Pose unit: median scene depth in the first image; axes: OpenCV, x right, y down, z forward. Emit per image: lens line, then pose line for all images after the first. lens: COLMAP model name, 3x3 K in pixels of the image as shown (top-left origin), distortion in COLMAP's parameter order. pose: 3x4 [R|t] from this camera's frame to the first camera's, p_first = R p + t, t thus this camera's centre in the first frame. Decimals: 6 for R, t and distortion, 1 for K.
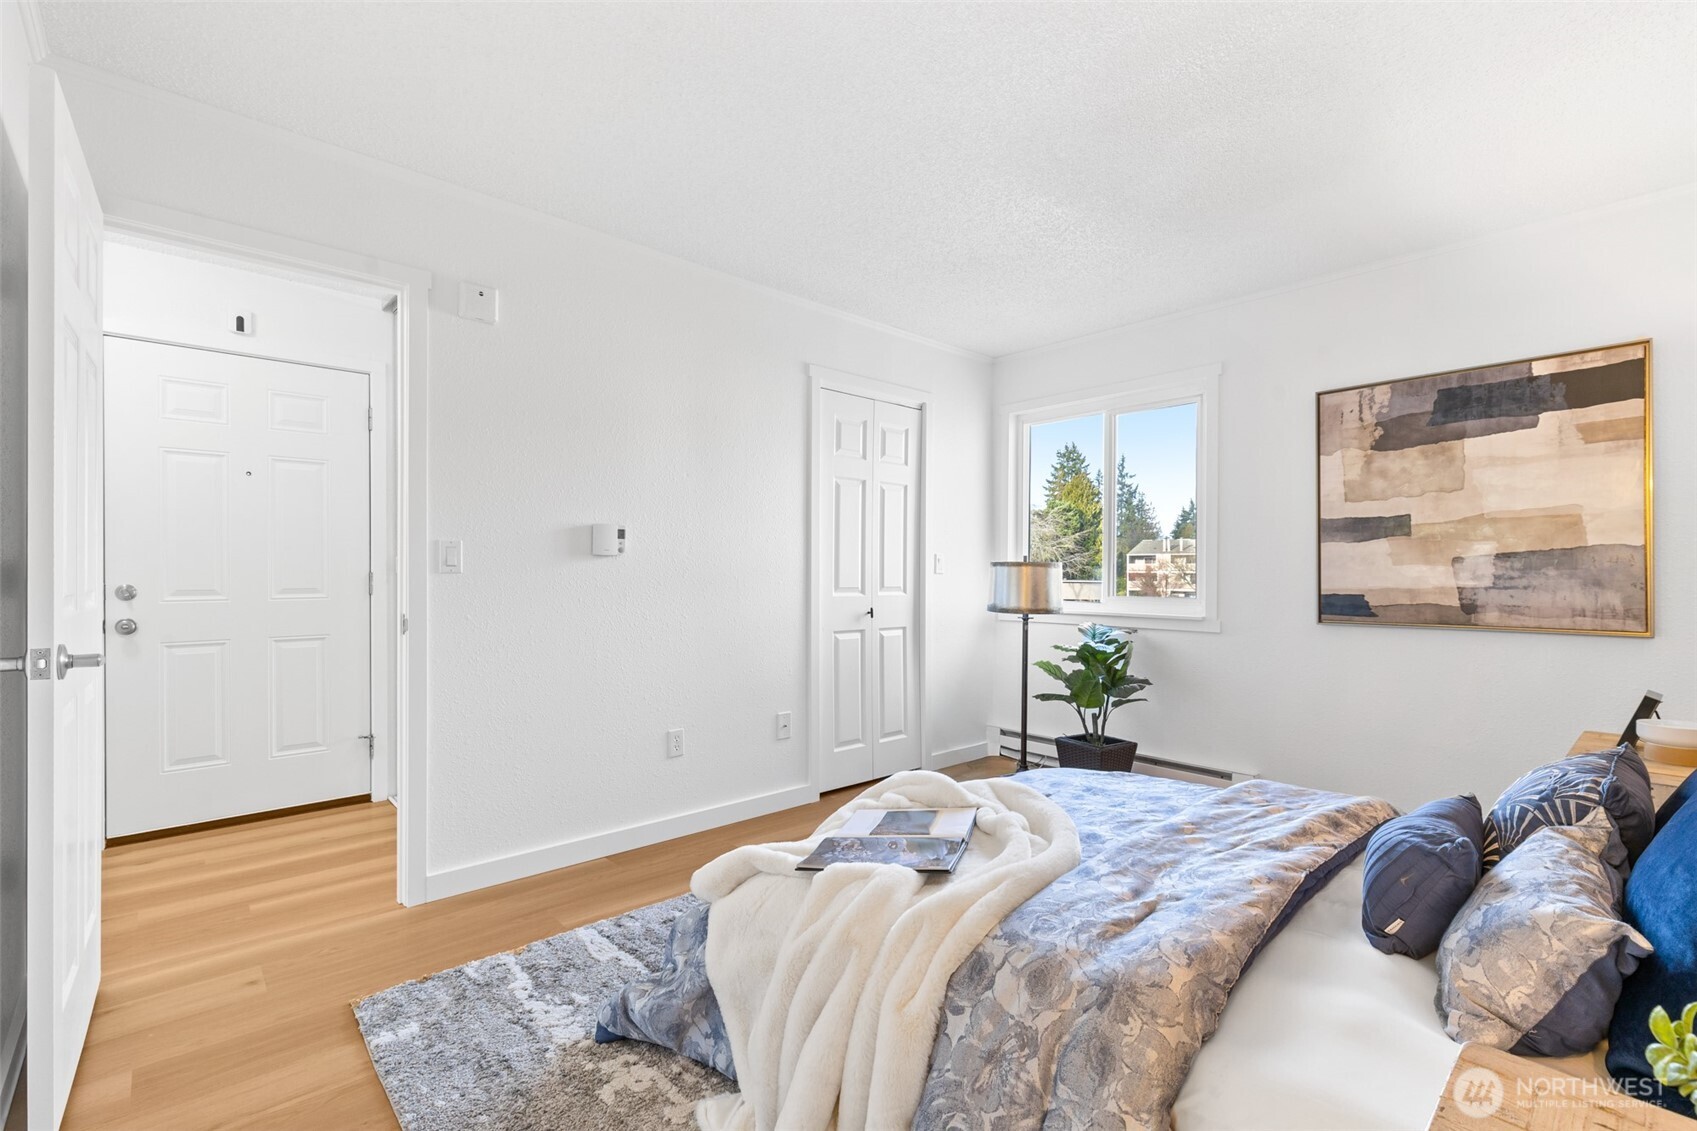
lens RADIAL K [[761.7, 0, 858.5], [0, 761.7, 571.7], [0, 0, 1]] dist [0.000349, -0.001545]
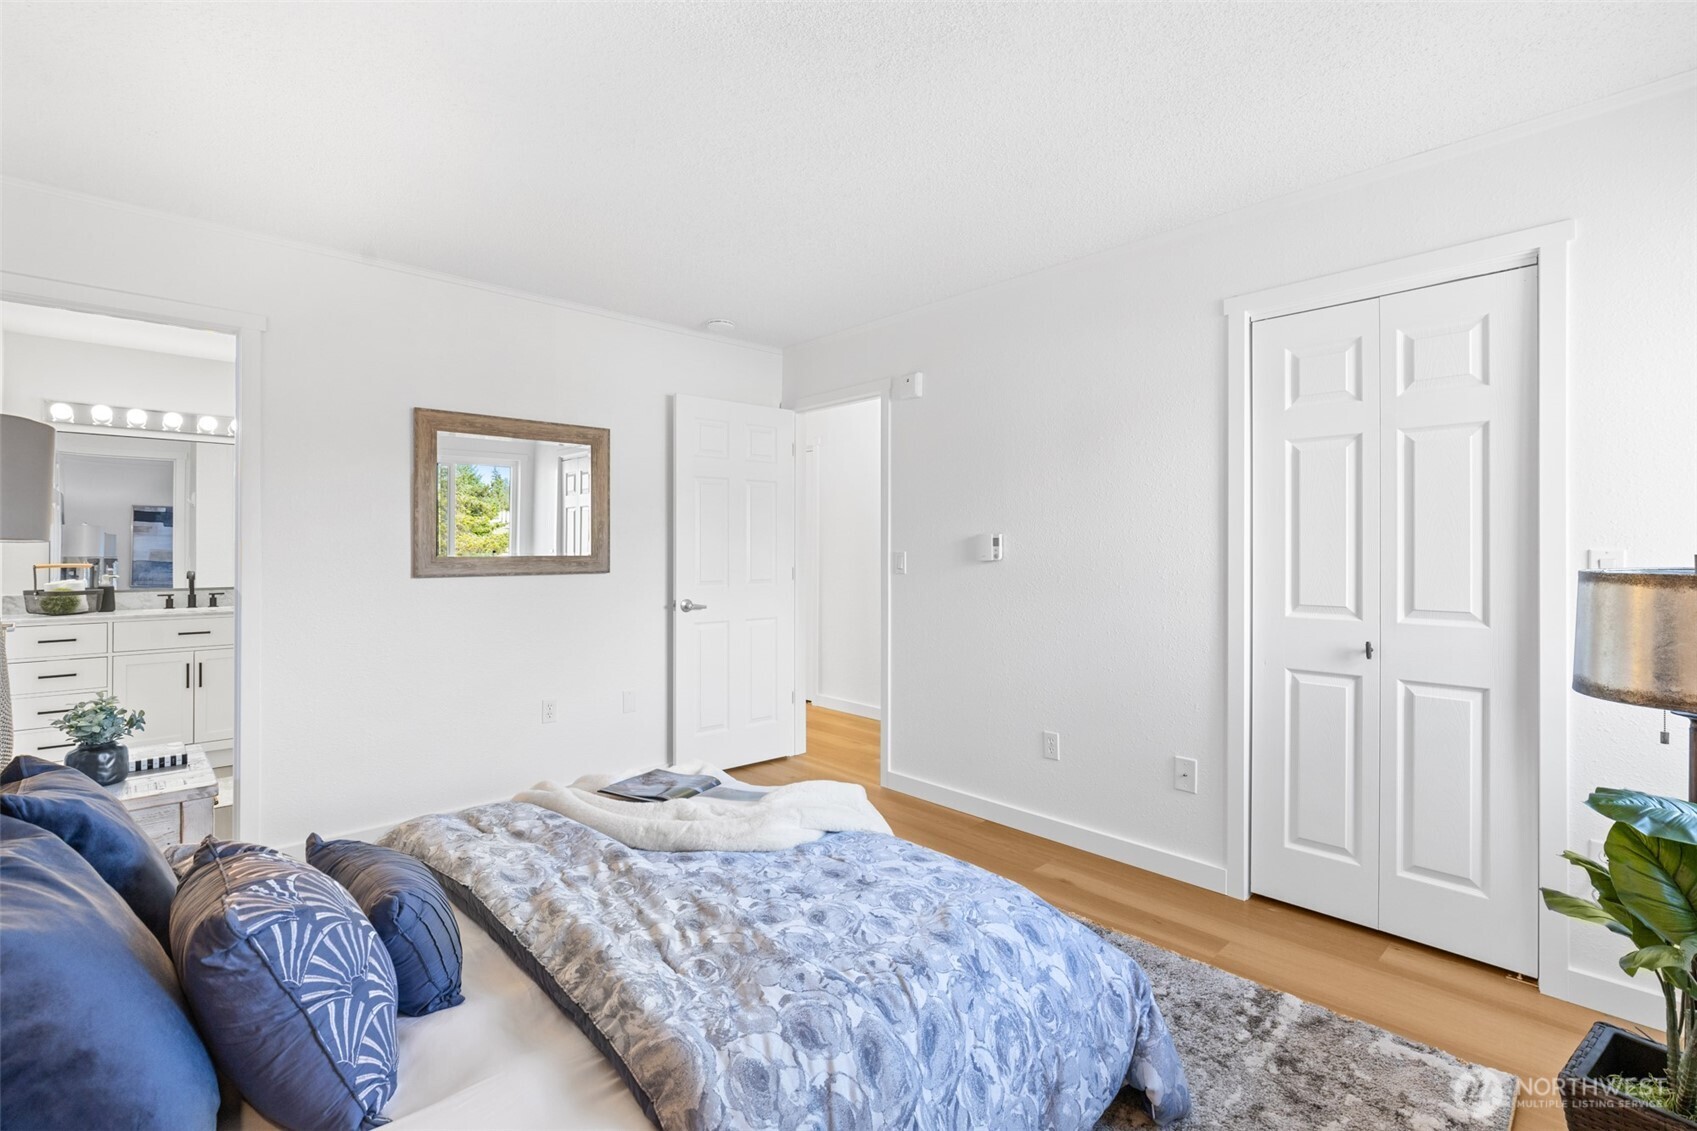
lens RADIAL K [[761.7, 0, 834.0], [0, 761.7, 553.8], [0, 0, 1]] dist [0.000349, -0.001545]
pose [[0.000498, -0.004903, -0.999988, 0.802768], [-0.000876, 0.999988, -0.004904, -0.025489], [0.999999, 0.000879, 0.000494, 0.739320]]
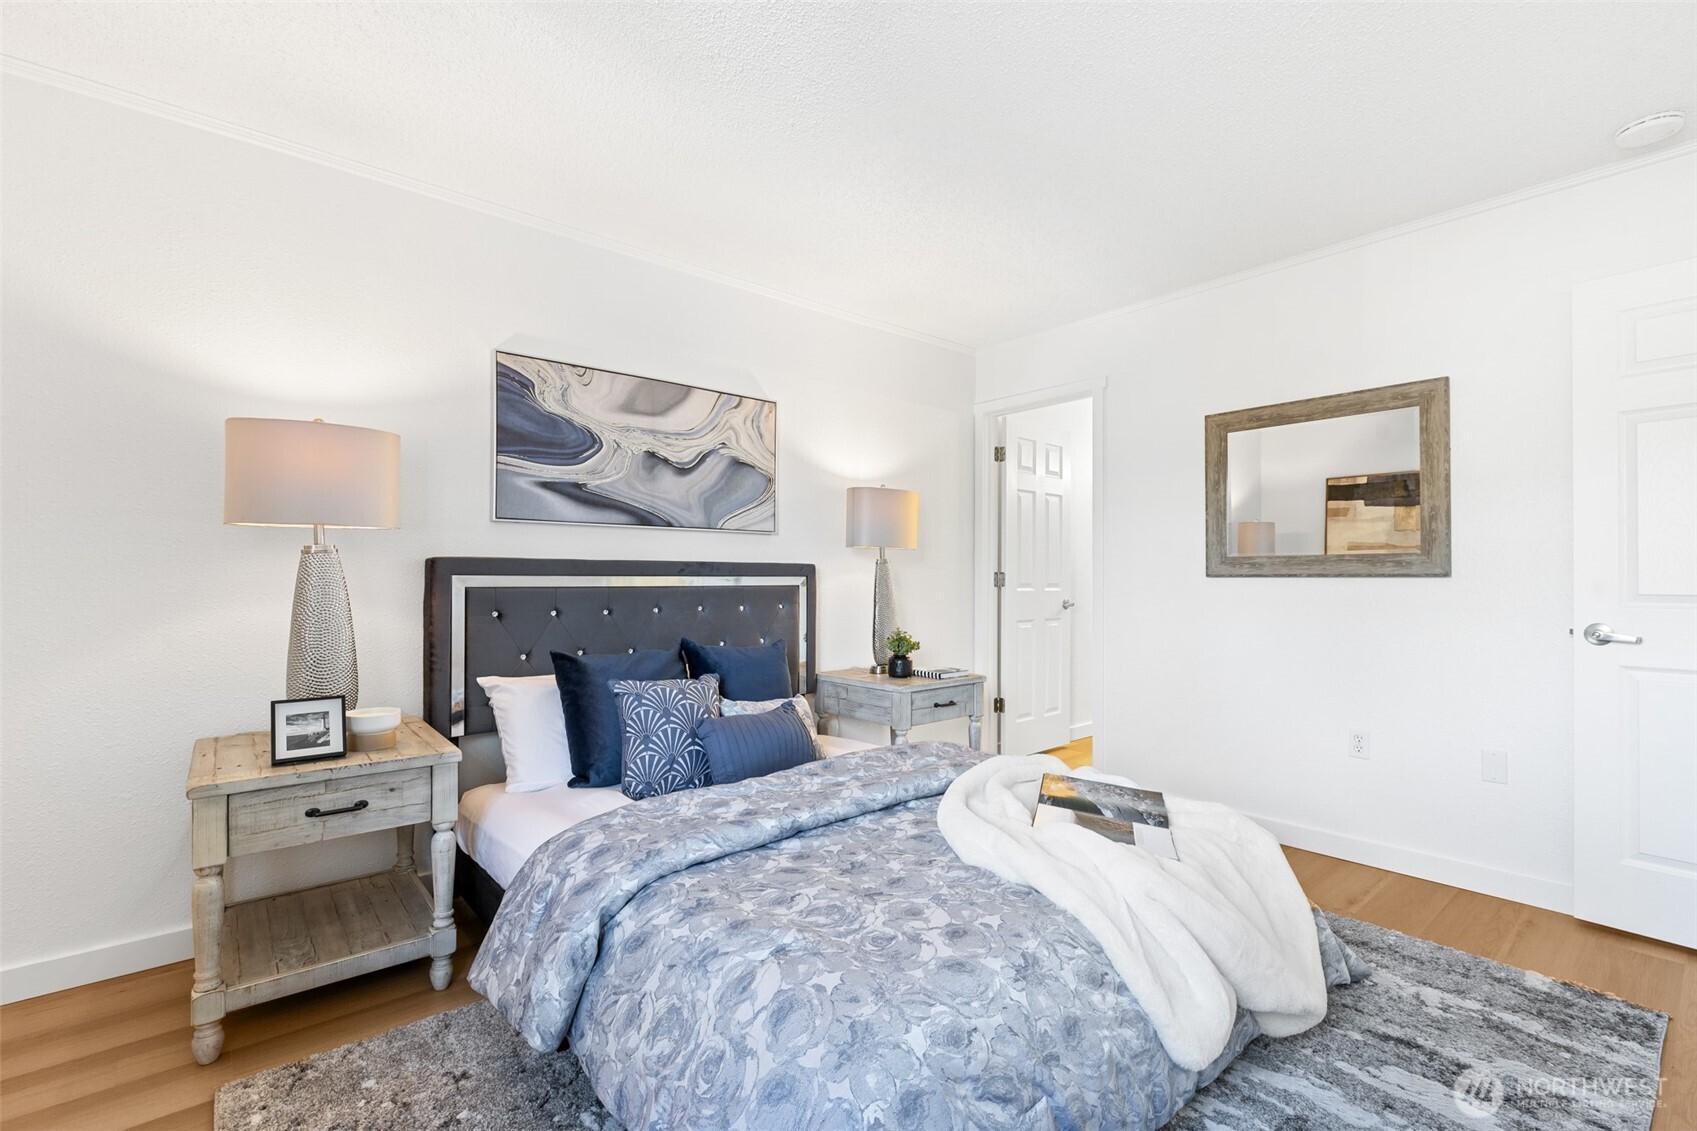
lens RADIAL K [[761.7, 0, 874.5], [0, 761.7, 572.6], [0, 0, 1]] dist [0.000349, -0.001545]
pose [[-0.999684, -0.007366, 0.024047, 0.218713], [-0.007358, 0.999973, 0.000418, -0.000298], [-0.024049, 0.000240, -0.999711, 1.278700]]
